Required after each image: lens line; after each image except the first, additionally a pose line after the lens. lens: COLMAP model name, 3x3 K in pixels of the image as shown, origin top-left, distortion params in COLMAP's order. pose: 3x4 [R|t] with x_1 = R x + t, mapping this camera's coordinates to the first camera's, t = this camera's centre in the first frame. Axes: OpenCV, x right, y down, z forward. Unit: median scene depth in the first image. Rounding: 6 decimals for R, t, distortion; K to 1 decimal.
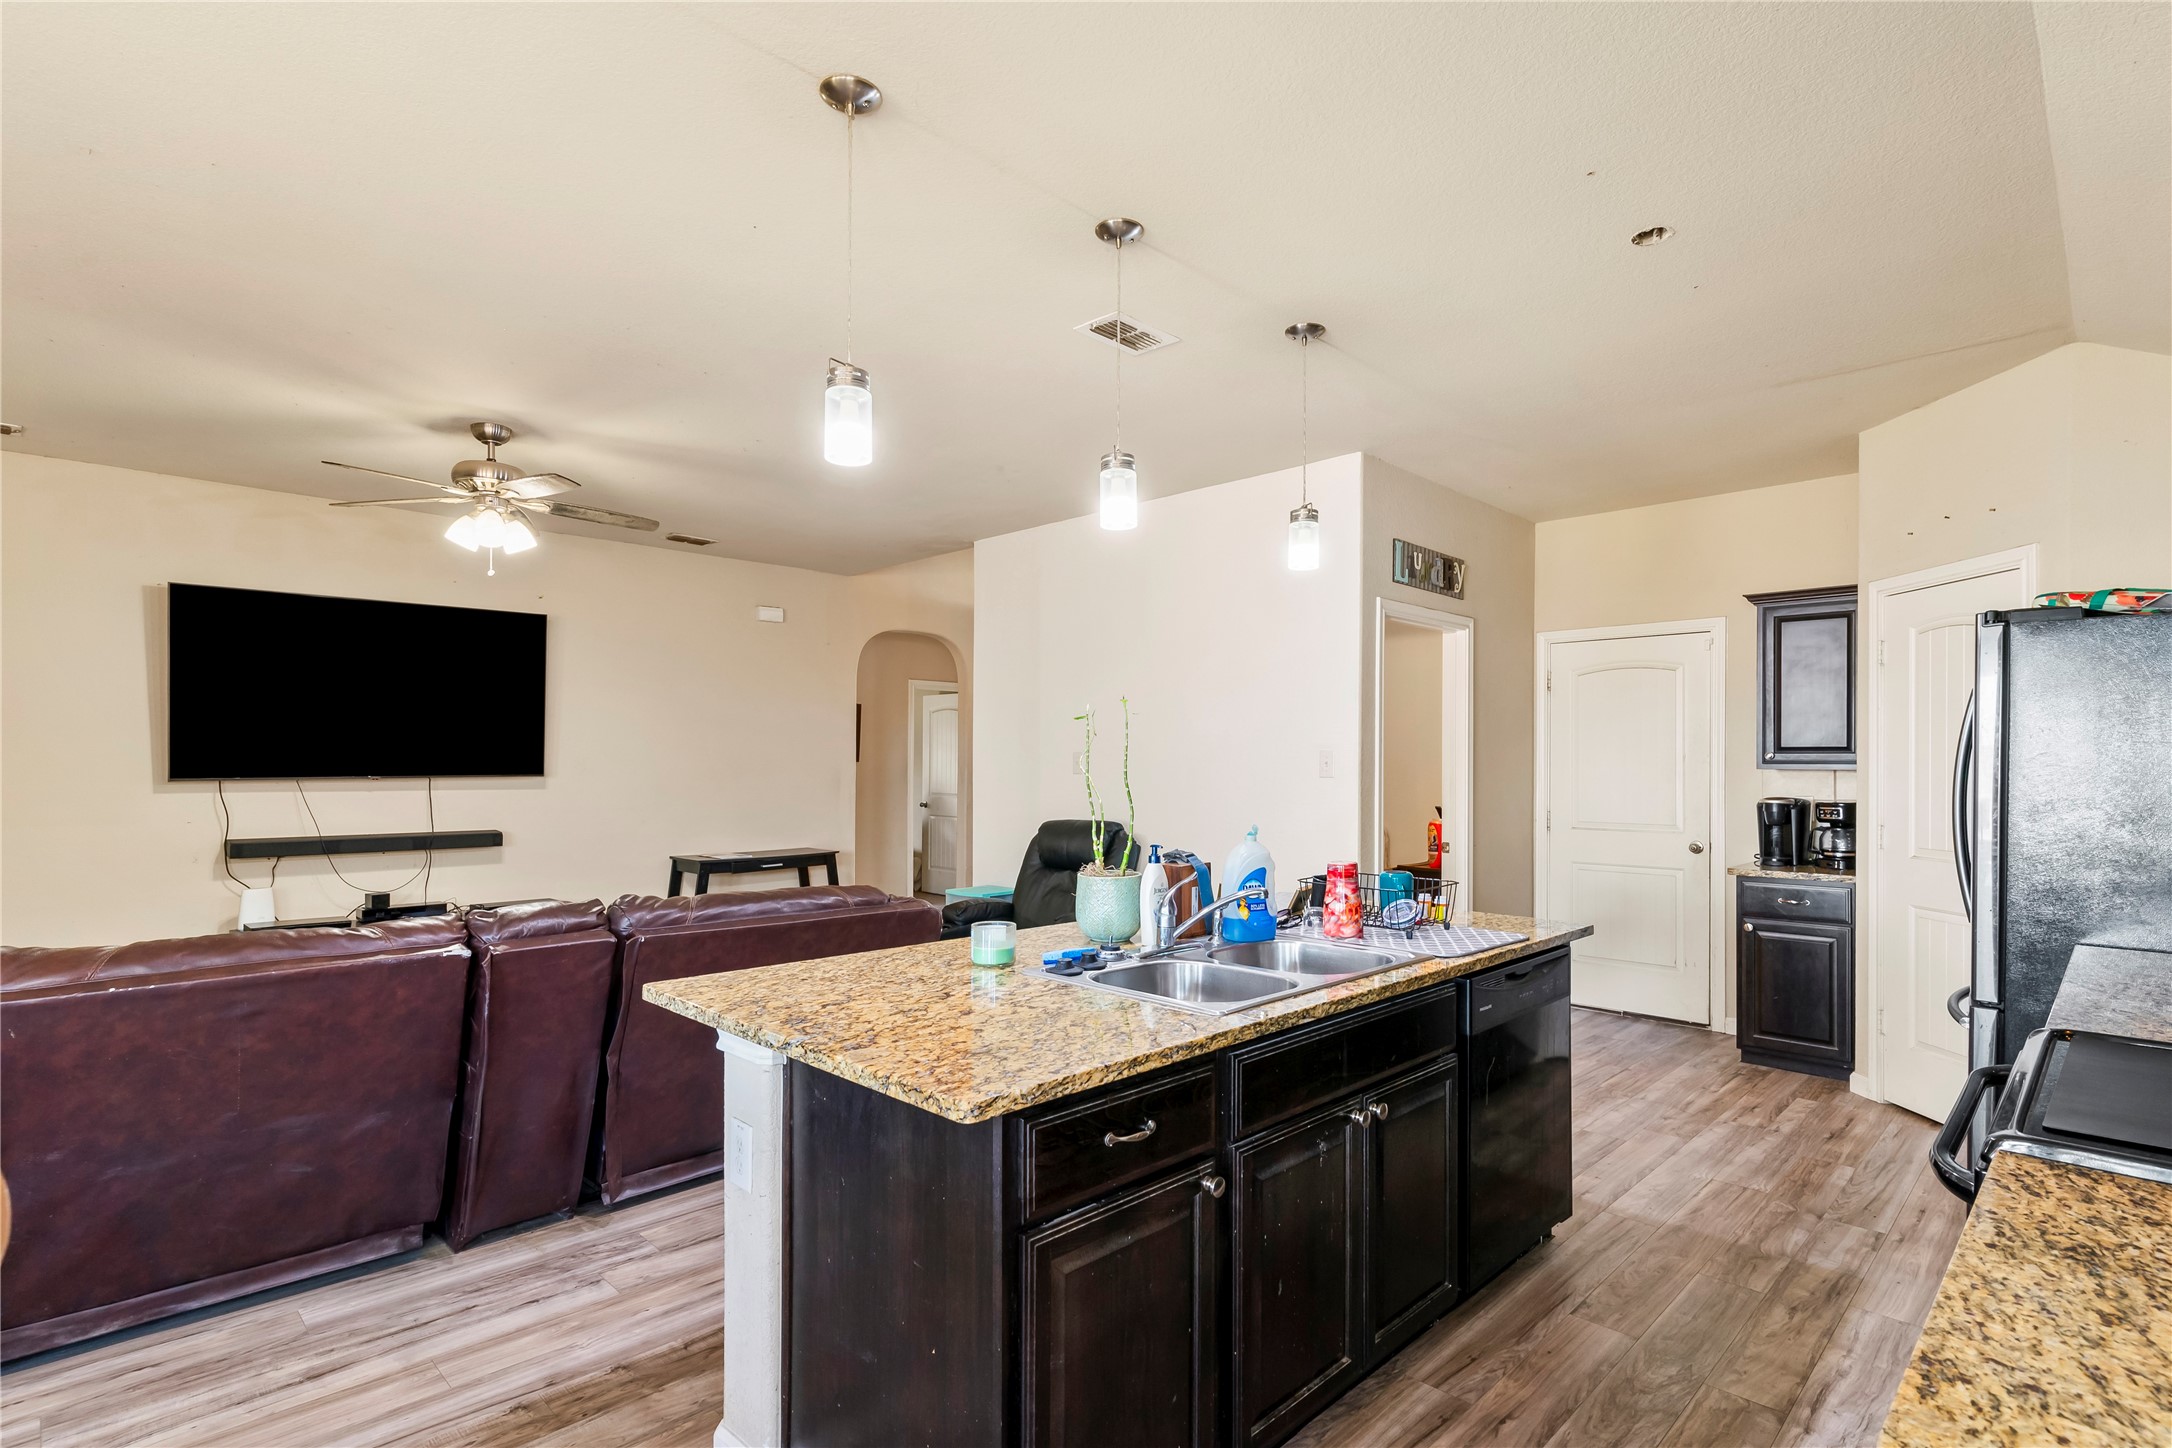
lens RADIAL K [[1043.7, 0, 1099.6], [0, 1043.7, 761.5], [0, 0, 1]] dist [0.002526, -0.001193]
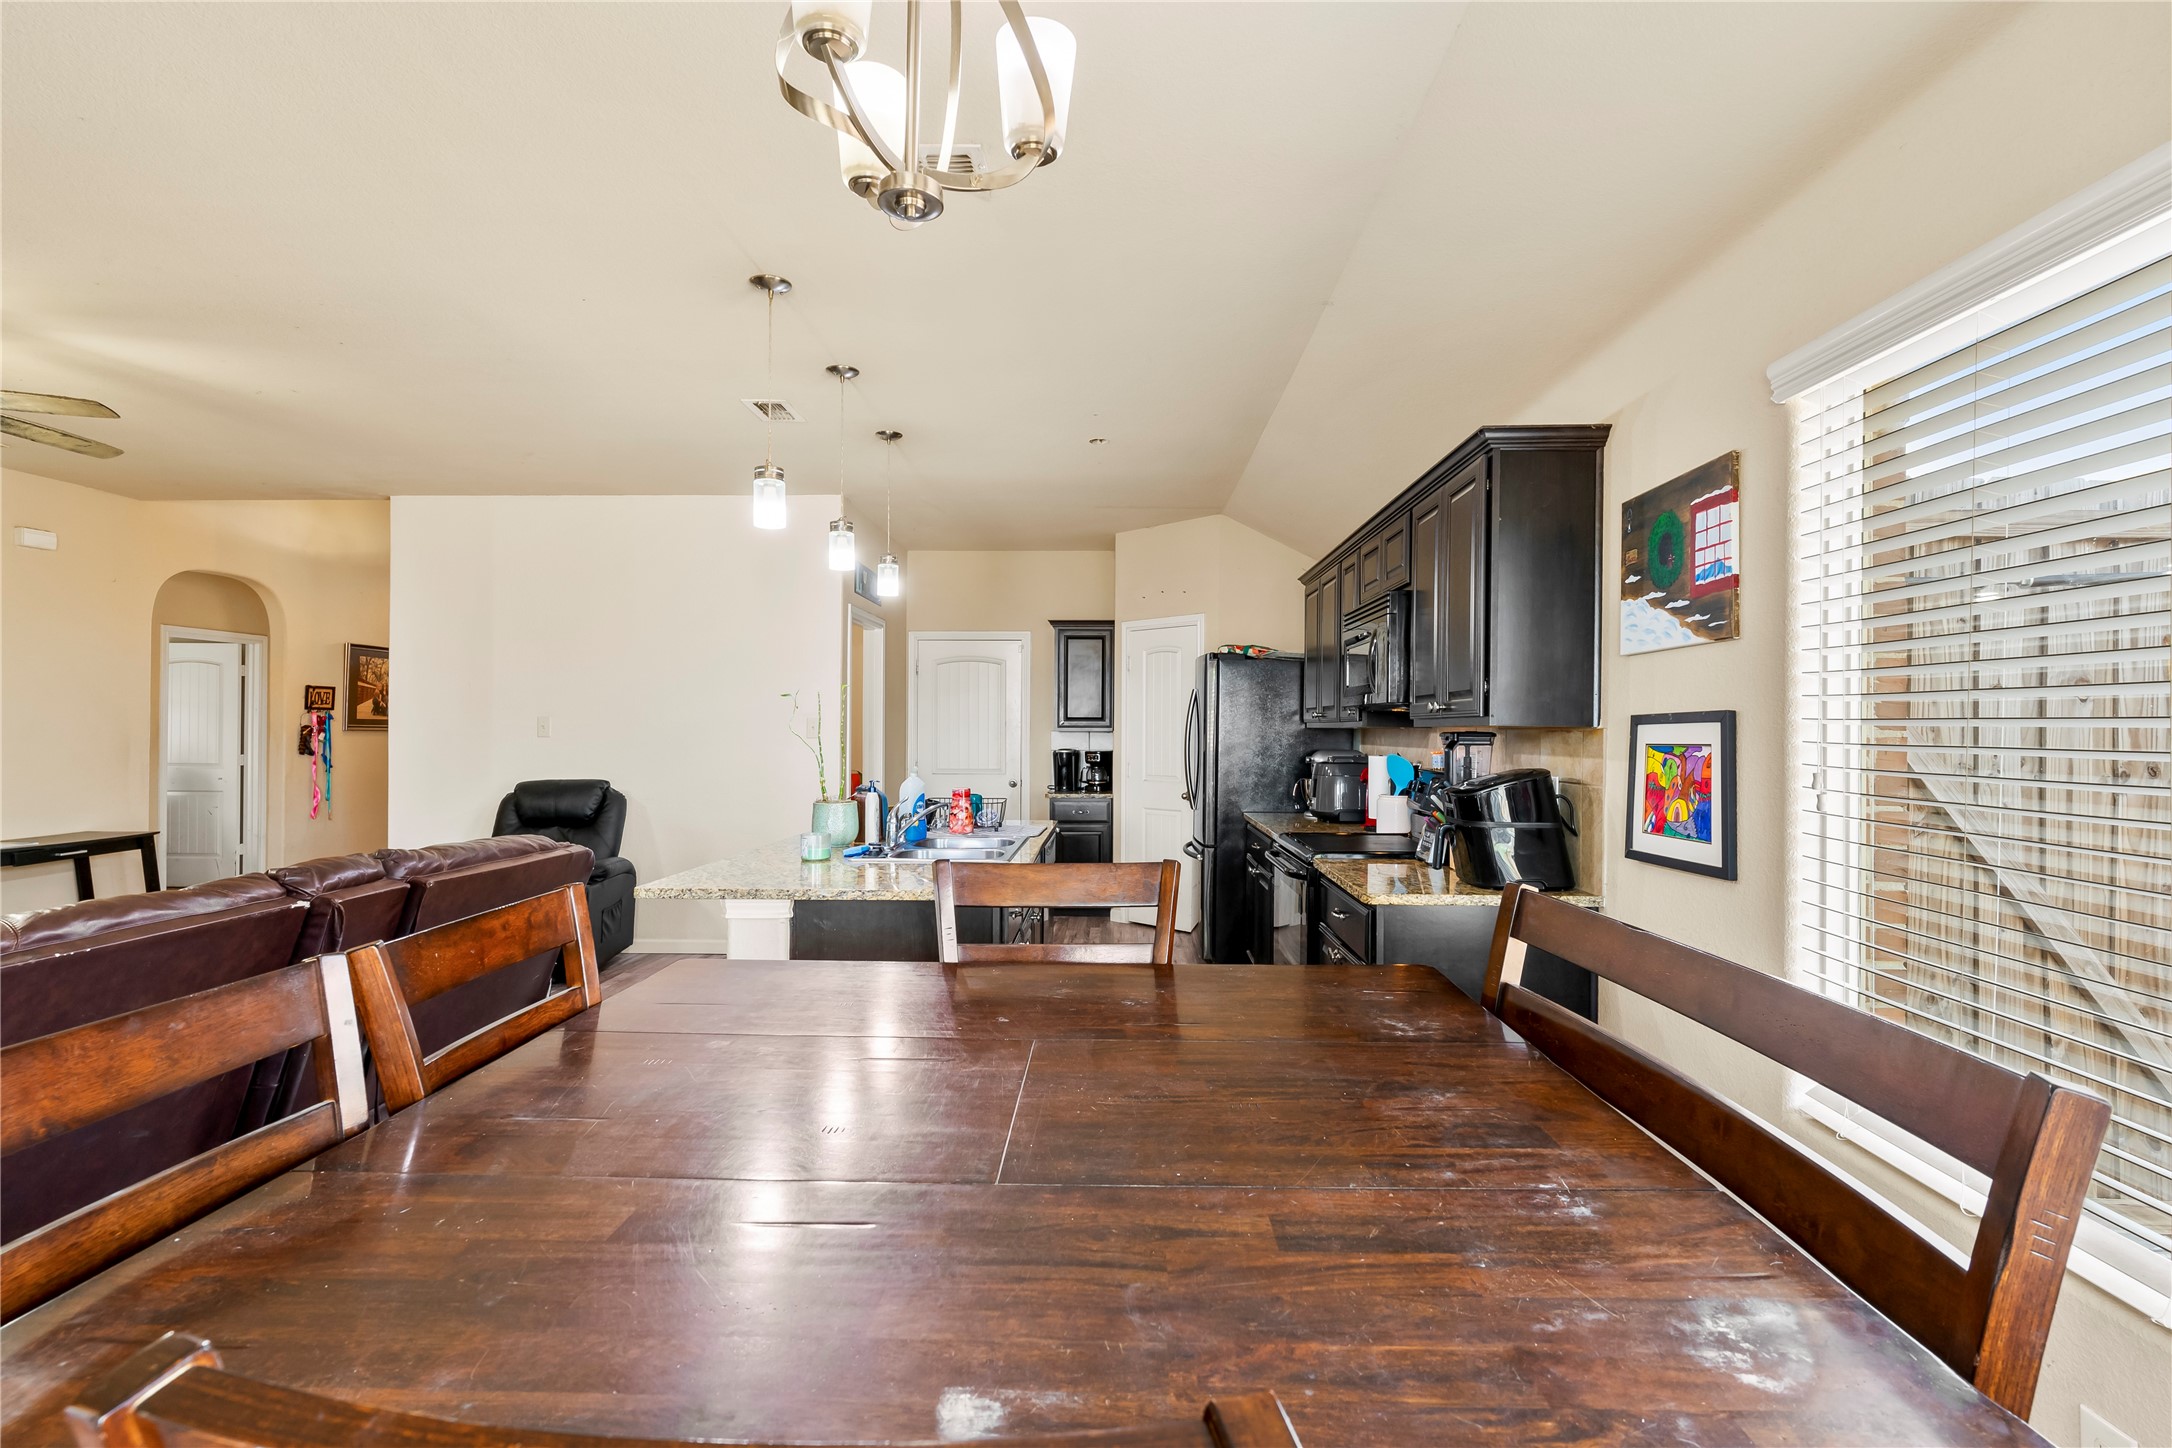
lens RADIAL K [[1043.7, 0, 1089.7], [0, 1043.7, 731.5], [0, 0, 1]] dist [0.002526, -0.001193]
pose [[0.727818, -0.002734, 0.685765, -0.408874], [-0.001777, 0.999981, 0.005872, -0.001292], [-0.685768, -0.005492, 0.727800, -0.182007]]
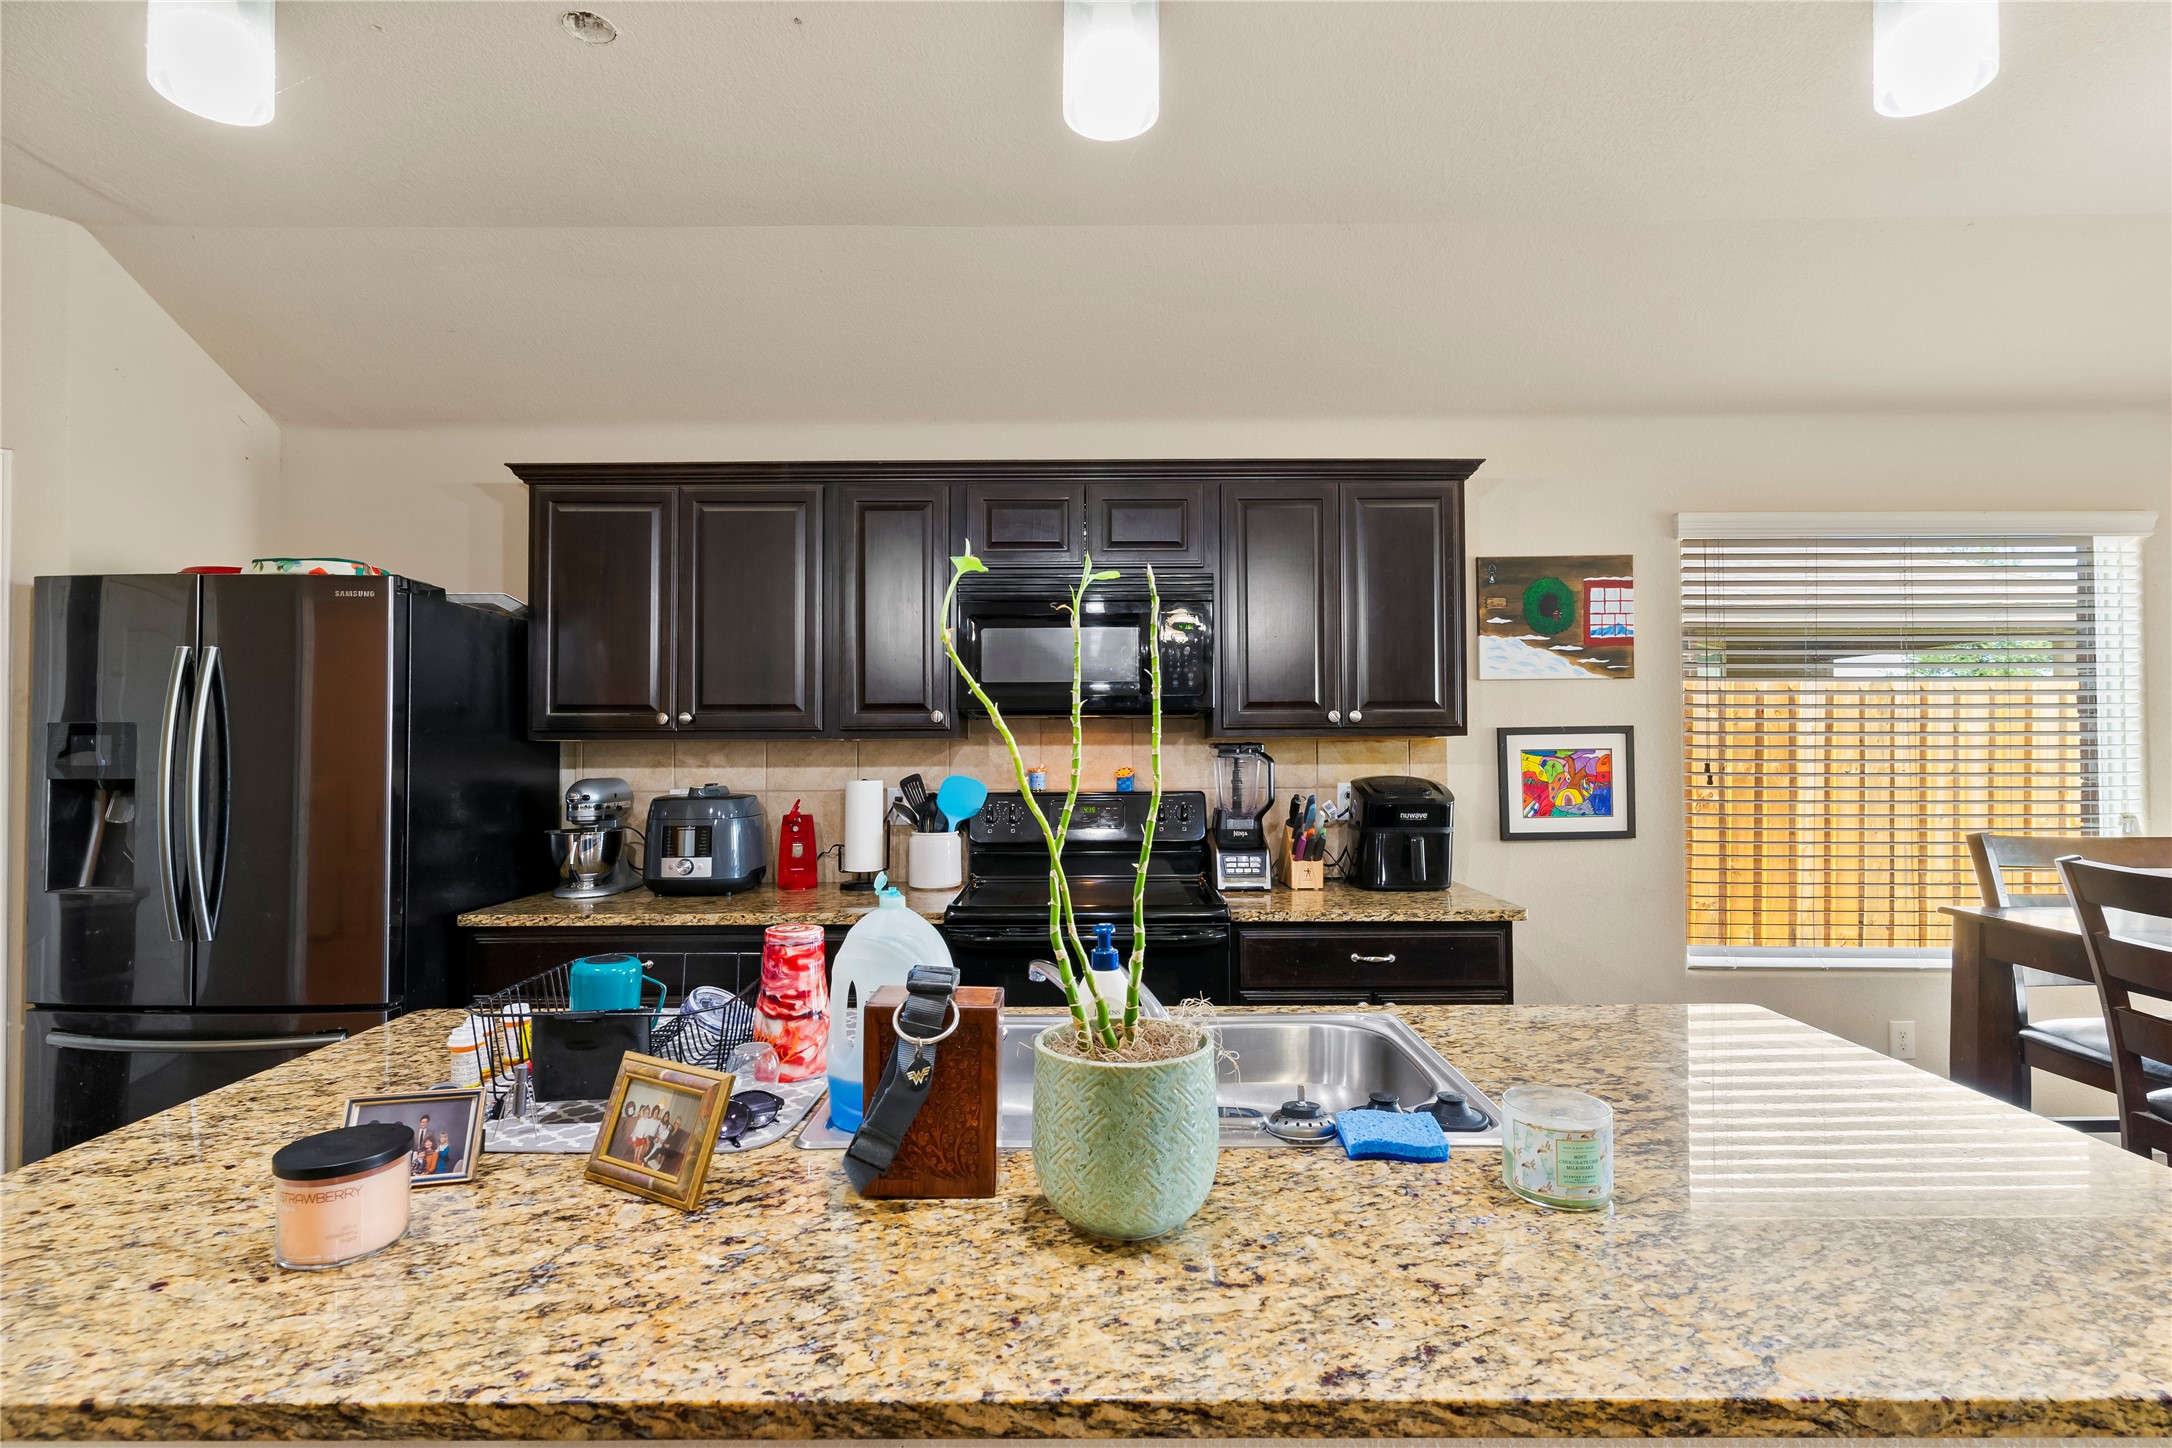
lens RADIAL K [[1043.7, 0, 1090.7], [0, 1043.7, 725.6], [0, 0, 1]] dist [0.002526, -0.001193]
pose [[-0.701865, 0.012127, 0.712207, -0.135198], [0.001457, 0.999877, -0.015588, 0.001926], [-0.712309, -0.009903, -0.701796, 0.689109]]
